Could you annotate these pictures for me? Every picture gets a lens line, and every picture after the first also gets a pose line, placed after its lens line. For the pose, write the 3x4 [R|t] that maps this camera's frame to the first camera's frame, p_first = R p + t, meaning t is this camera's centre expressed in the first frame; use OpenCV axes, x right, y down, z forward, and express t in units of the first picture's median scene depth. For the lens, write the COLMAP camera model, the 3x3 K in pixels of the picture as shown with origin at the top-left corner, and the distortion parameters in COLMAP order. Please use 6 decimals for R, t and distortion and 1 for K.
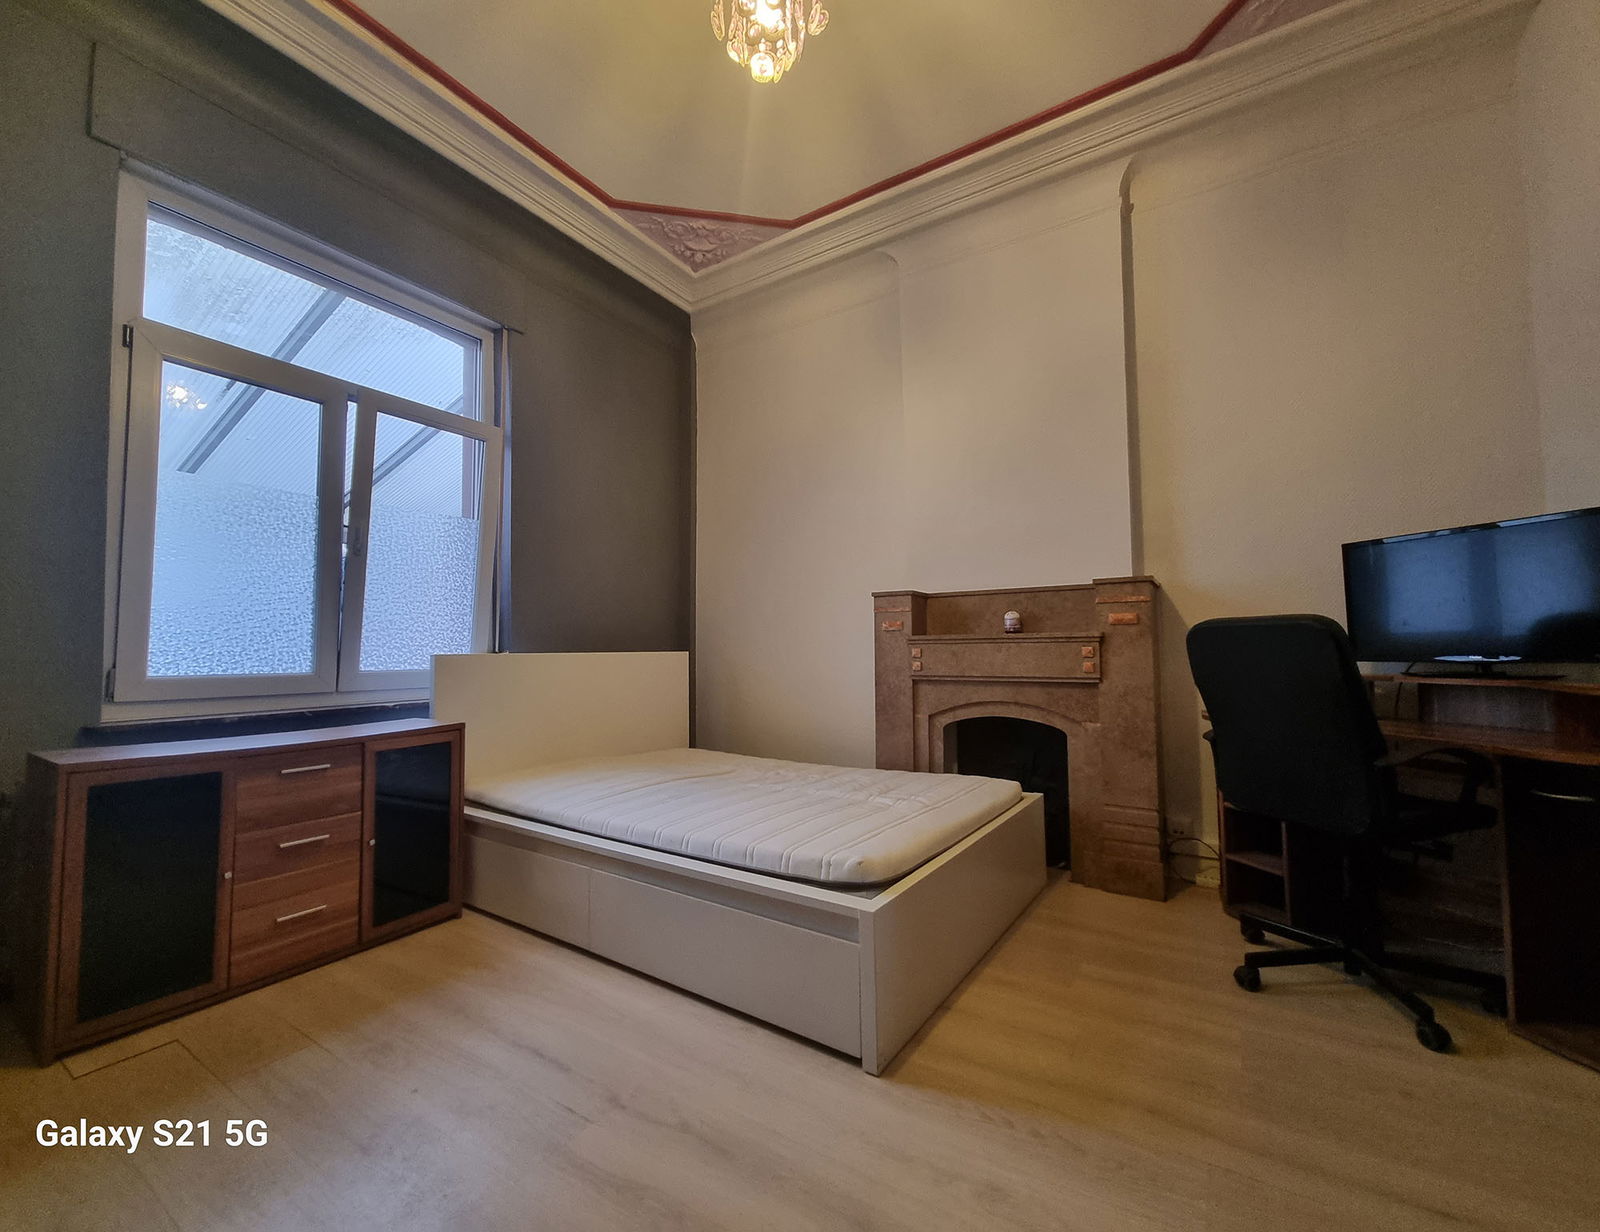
lens RADIAL K [[664.3, 0, 767.1], [0, 664.3, 616.2], [0, 0, 1]] dist [0.004273, 0.000136]
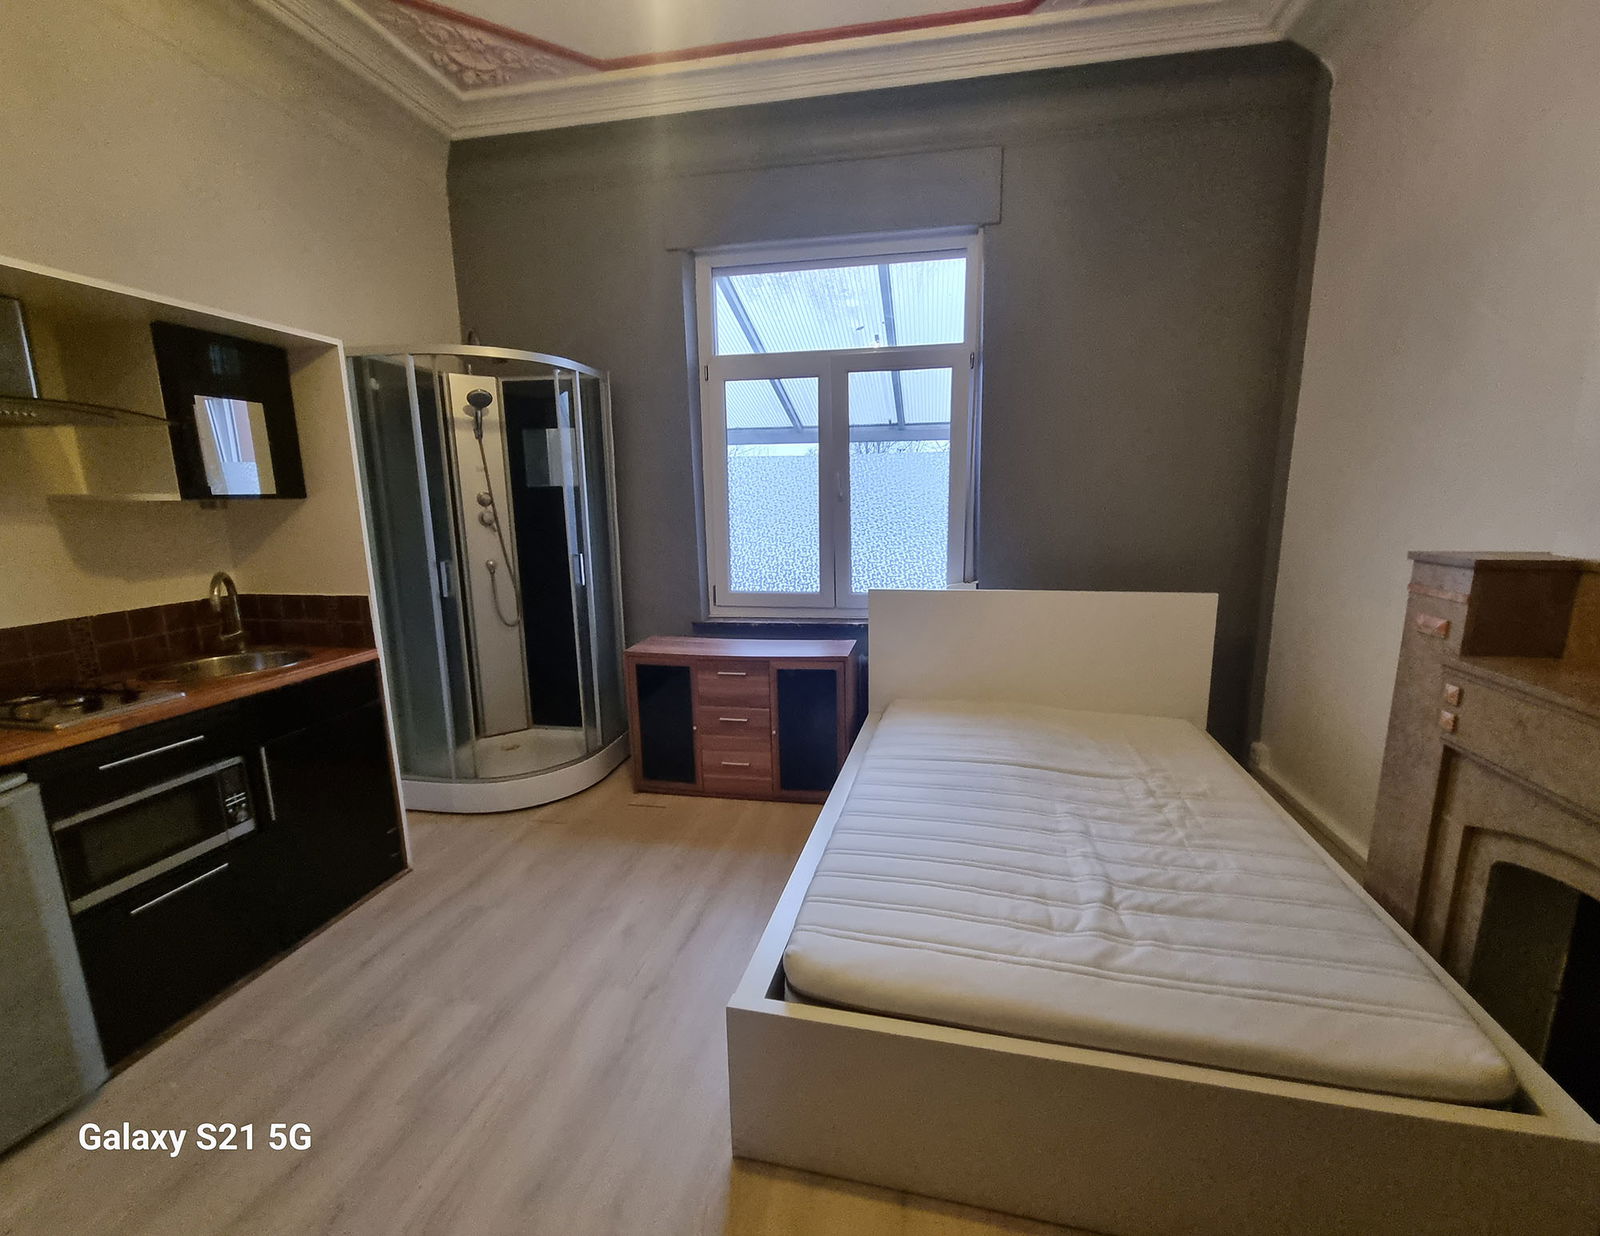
lens RADIAL K [[665.4, 0, 824.4], [0, 665.4, 619.4], [0, 0, 1]] dist [0.001638, 0.000112]
pose [[0.408233, 0.168262, -0.897237, 0.525400], [0.058470, 0.976029, 0.209641, -0.139947], [0.911003, -0.138044, 0.388609, 0.473484]]
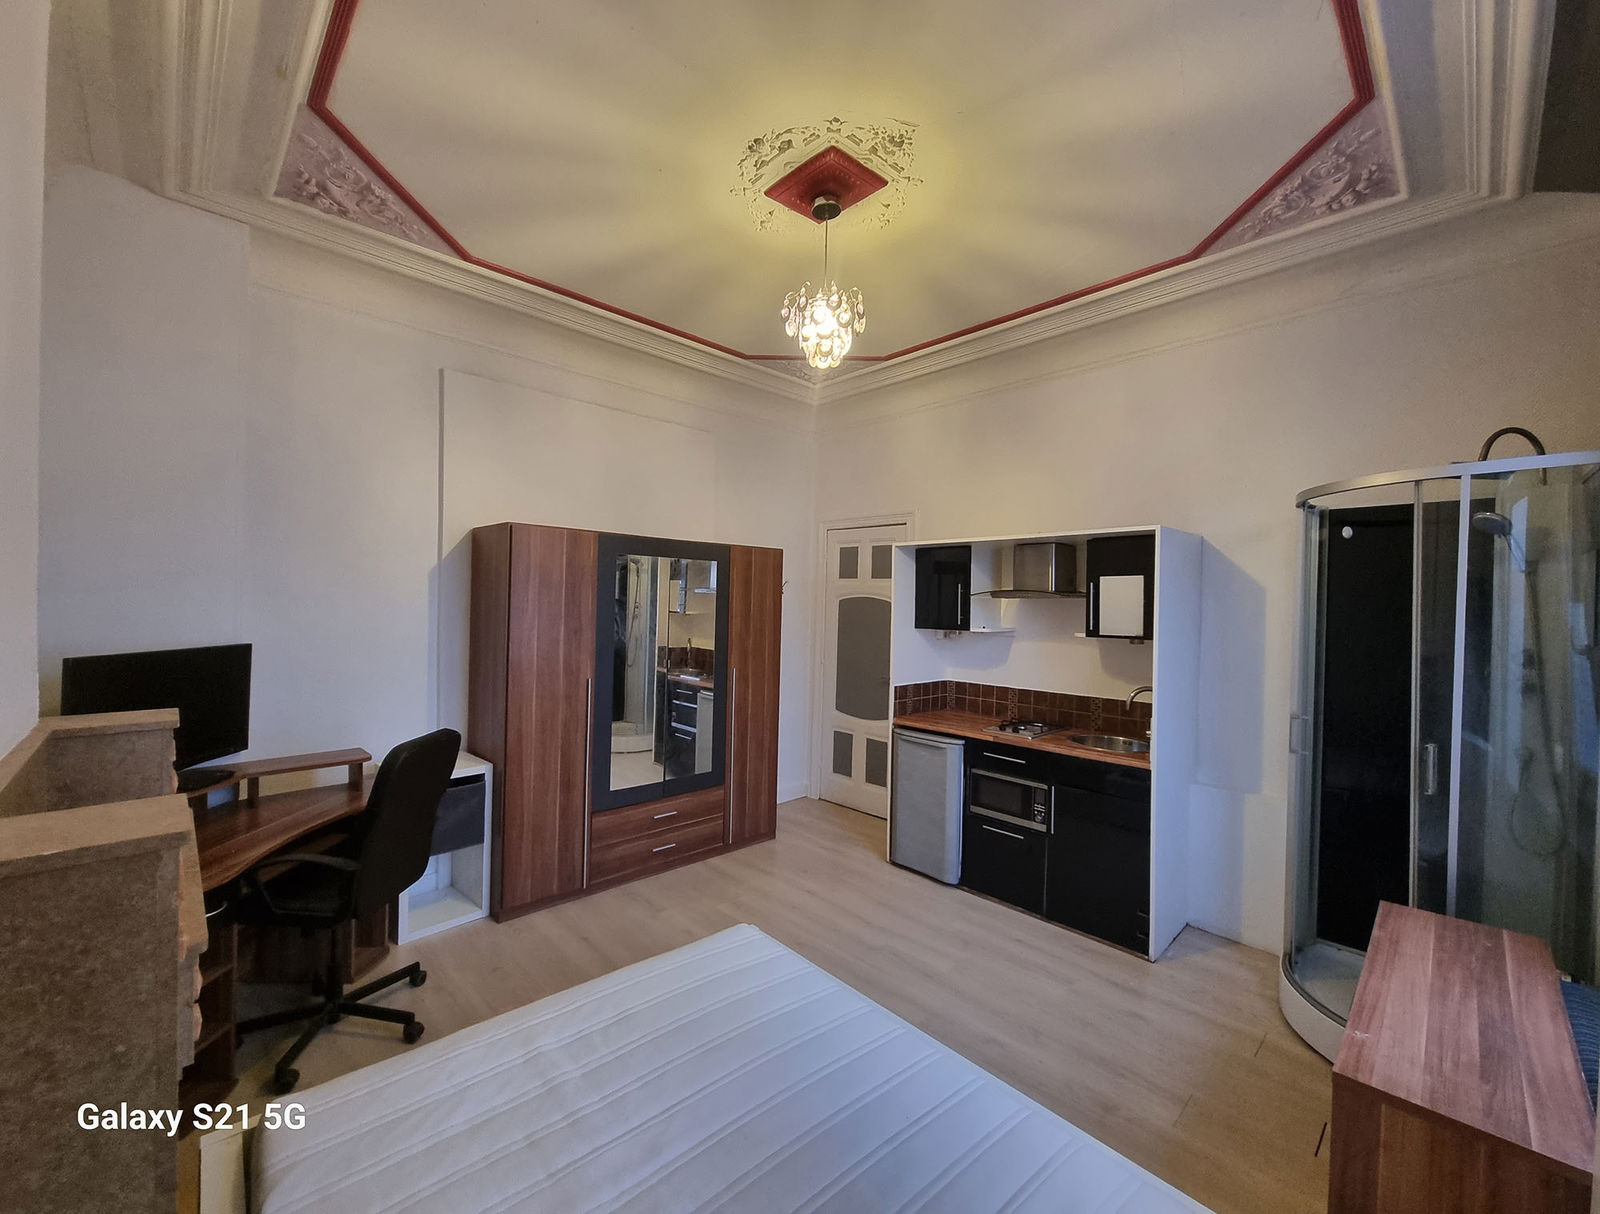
lens RADIAL K [[662.2, 0, 800.0], [0, 662.2, 607.0], [0, 0, 1]] dist [-0.000293, 0.000017]
pose [[-0.978780, -0.013423, 0.204474, -0.150582], [-0.024165, 0.998450, -0.050131, -0.136396], [-0.203484, -0.054008, -0.977588, 1.445877]]
